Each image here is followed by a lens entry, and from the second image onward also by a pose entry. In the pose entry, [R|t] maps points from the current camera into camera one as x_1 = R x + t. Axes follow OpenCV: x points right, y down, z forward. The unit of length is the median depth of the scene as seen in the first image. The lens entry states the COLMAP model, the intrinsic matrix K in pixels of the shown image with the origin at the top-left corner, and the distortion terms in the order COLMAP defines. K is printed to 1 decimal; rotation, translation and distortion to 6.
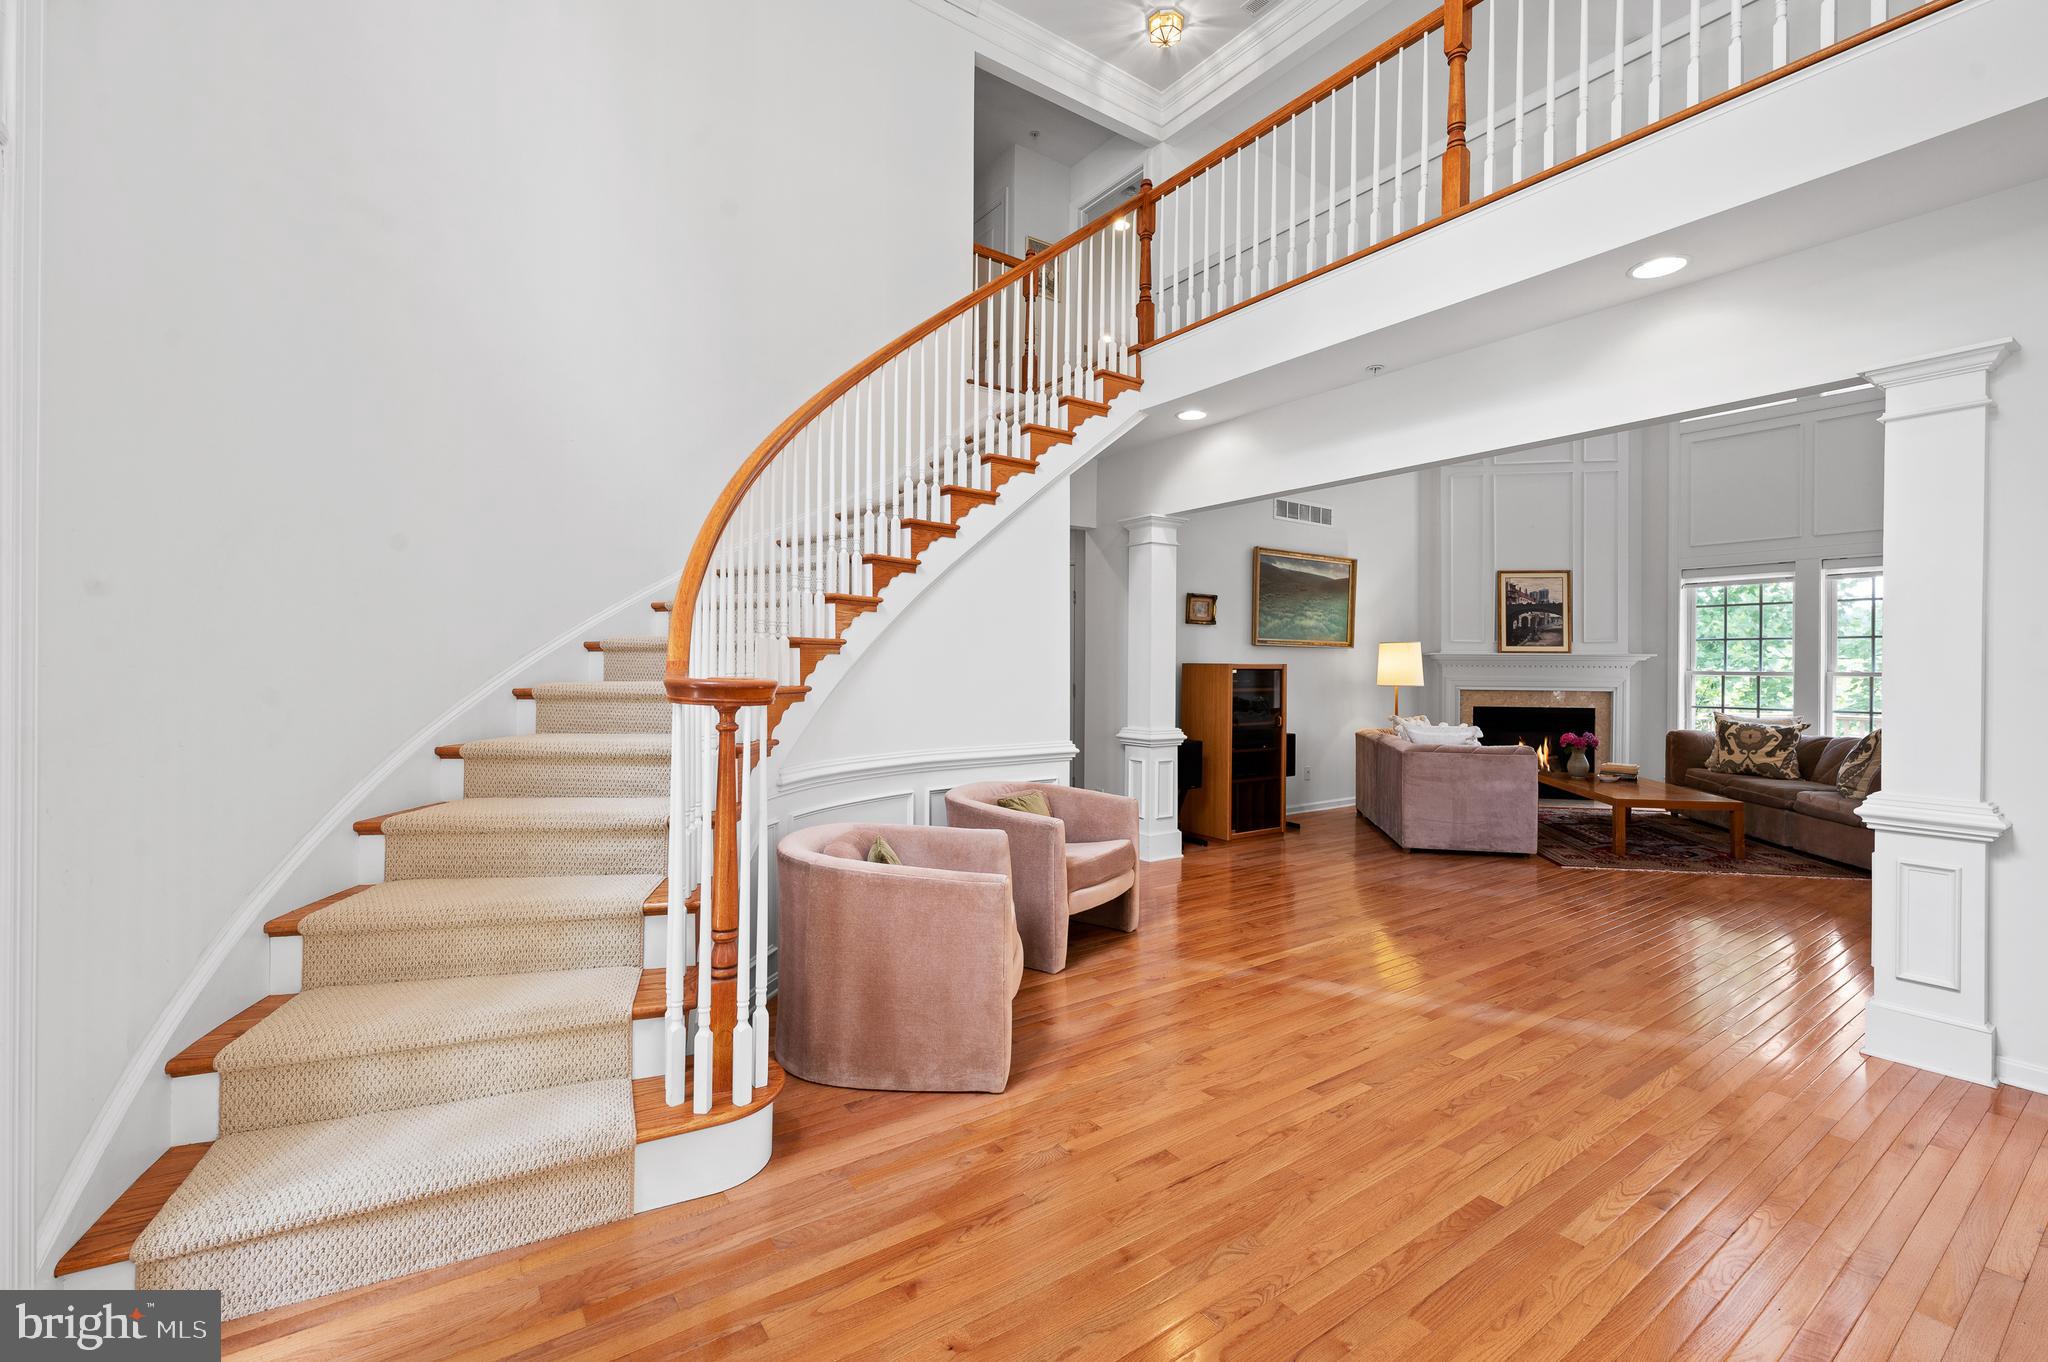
lens RADIAL K [[822.7, 0, 1059.3], [0, 822.7, 662.6], [0, 0, 1]] dist [-0.005270, -0.000769]
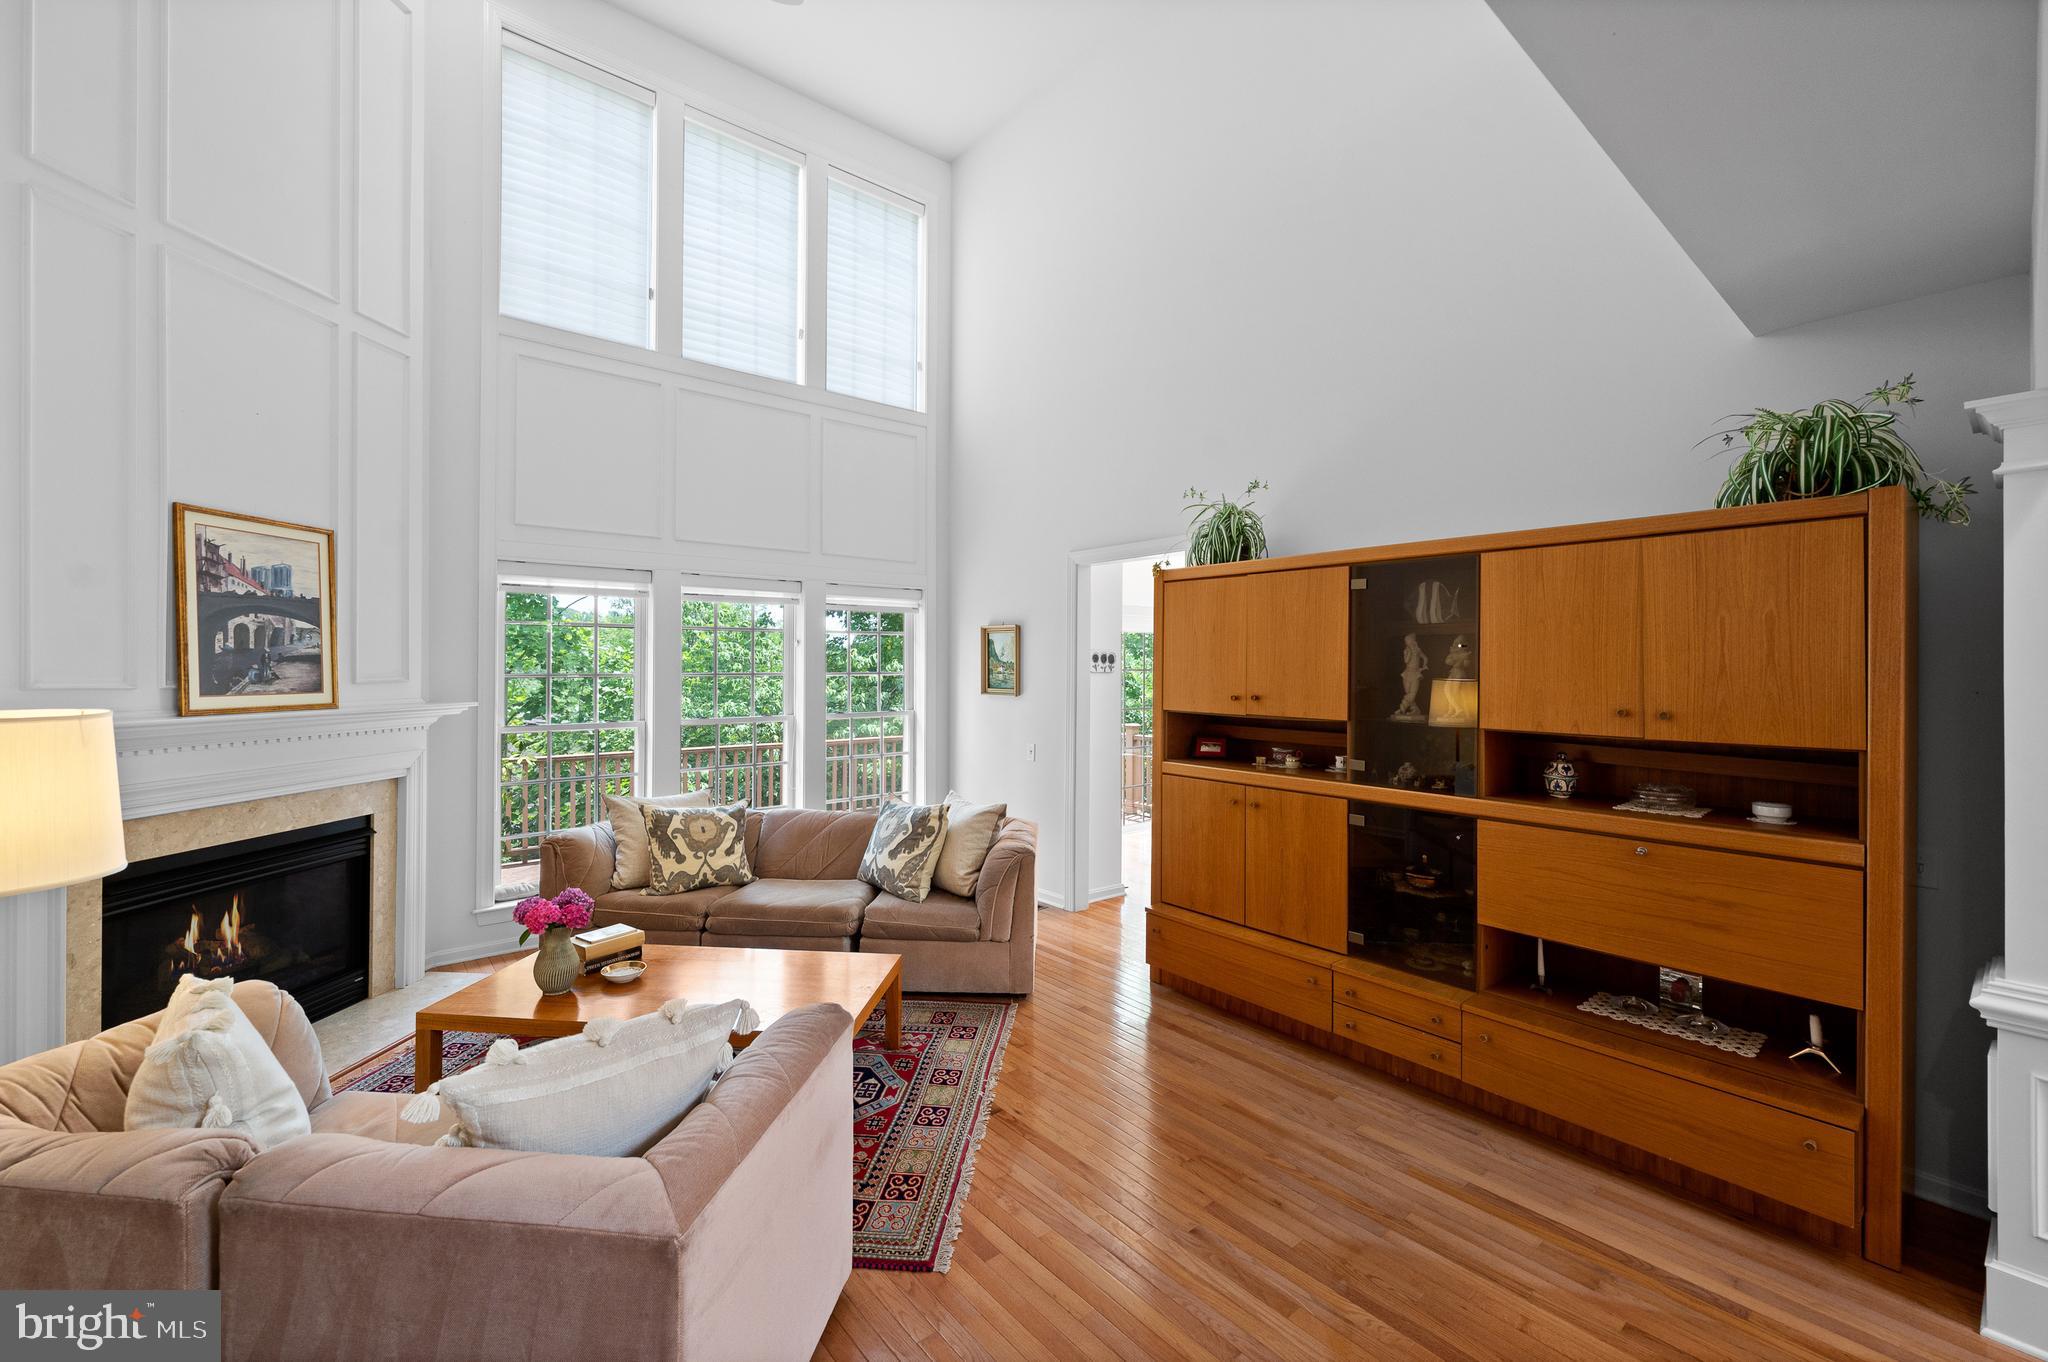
lens RADIAL K [[825.4, 0, 1005.2], [0, 825.4, 665.0], [0, 0, 1]] dist [-0.005513, 0.001413]
pose [[-0.067257, -0.005510, 0.997720, 0.139029], [-0.005002, 0.999974, 0.005185, -0.043971], [-0.997723, -0.004642, -0.067283, 0.715231]]
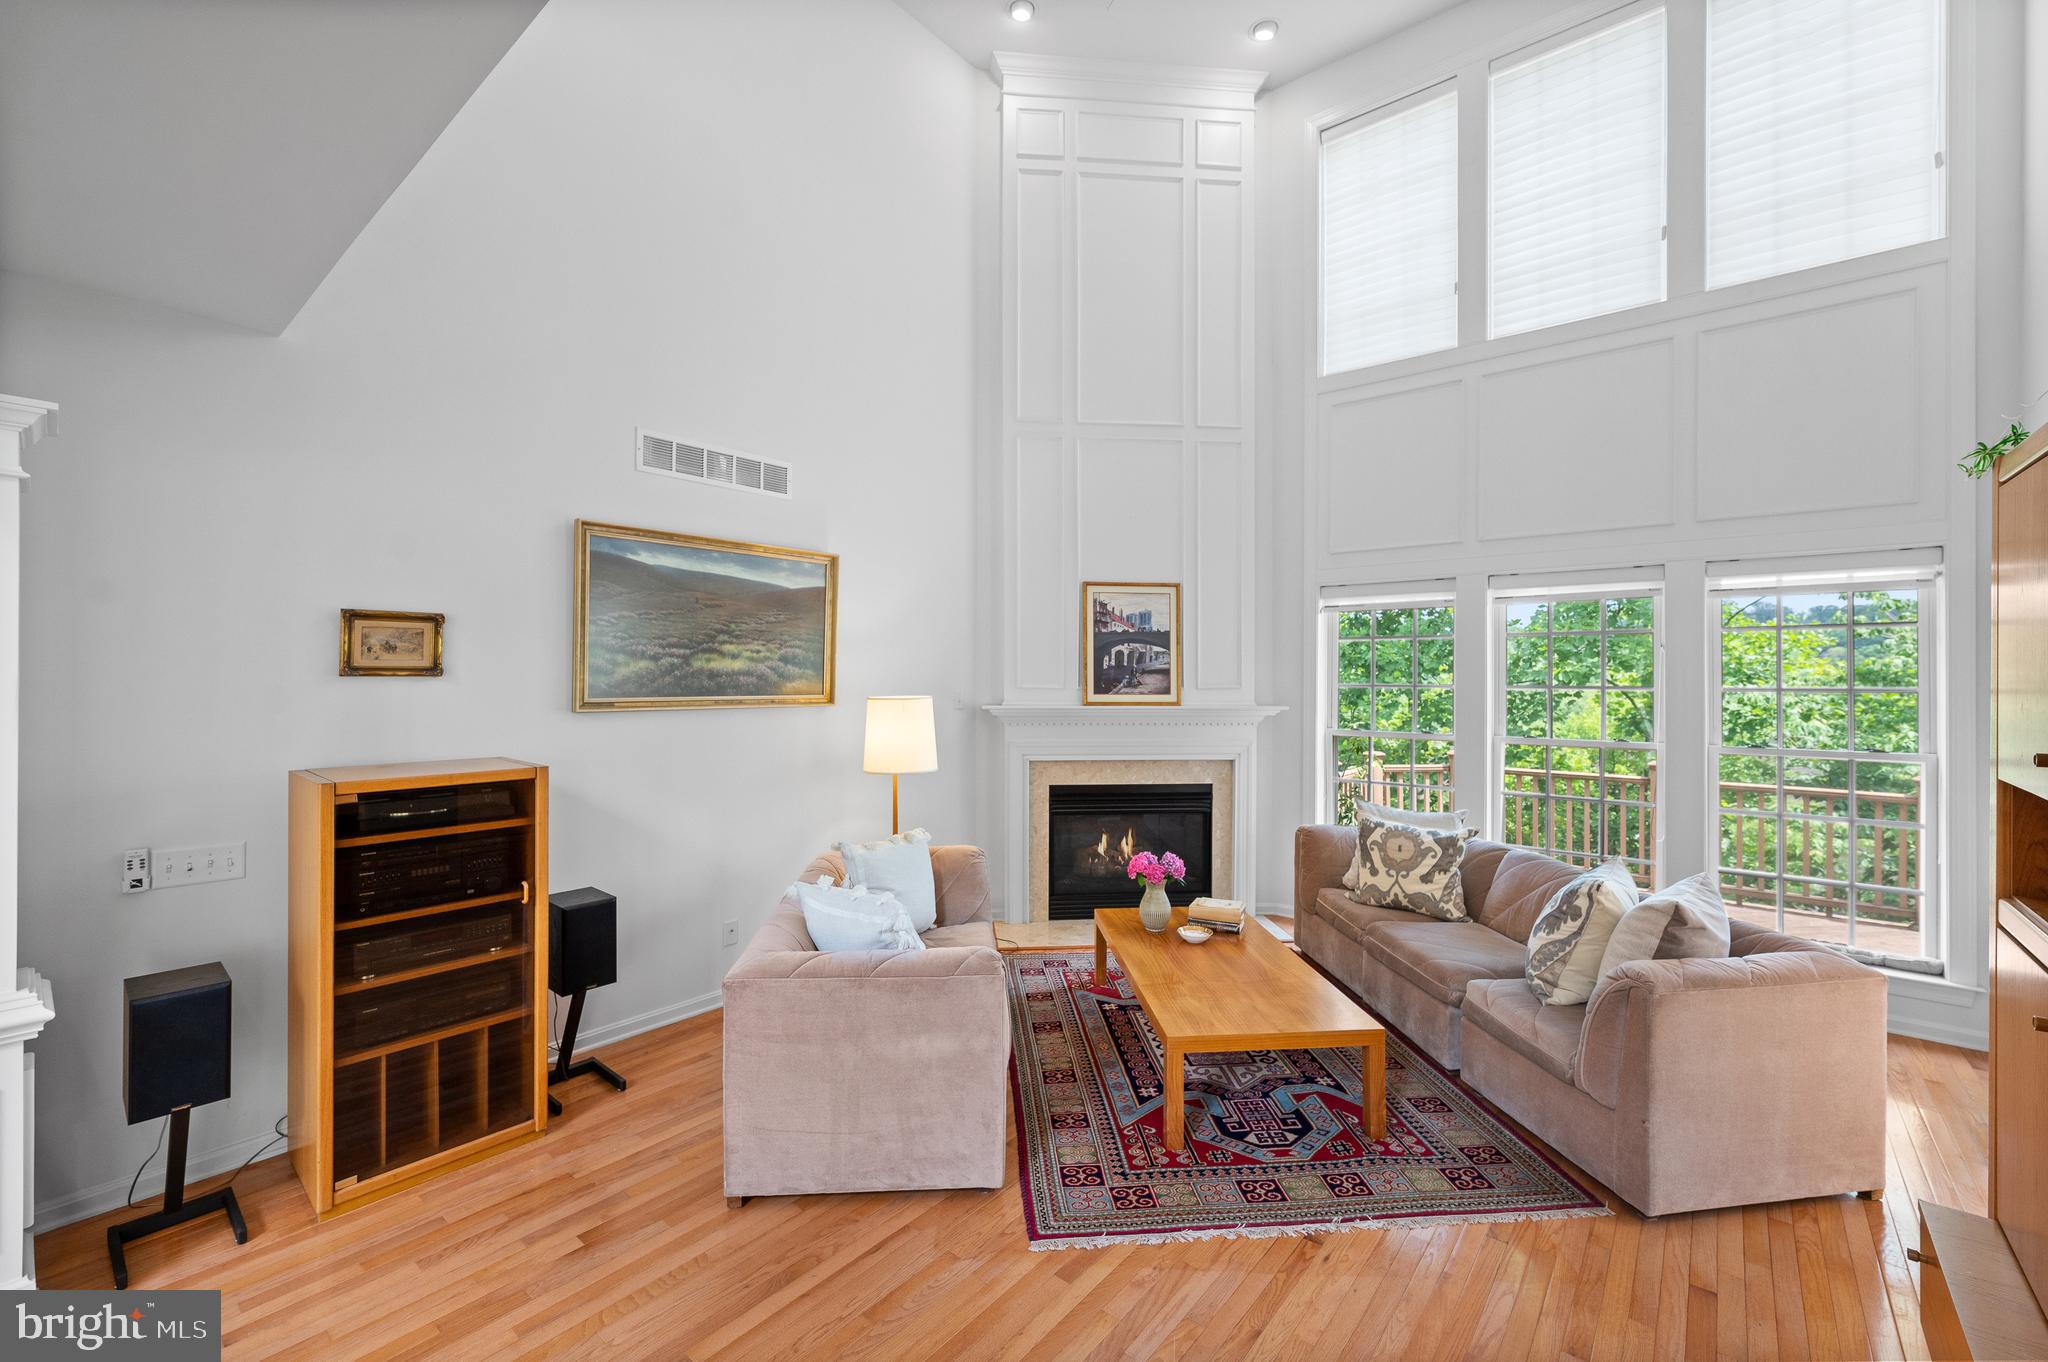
lens RADIAL K [[822.7, 0, 1036.7], [0, 822.7, 671.8], [0, 0, 1]] dist [-0.005270, -0.000769]
pose [[0.963039, -0.002799, 0.269346, 0.356341], [0.002936, 0.999996, -0.000107, -0.043165], [-0.269345, 0.000894, 0.963043, 0.410663]]
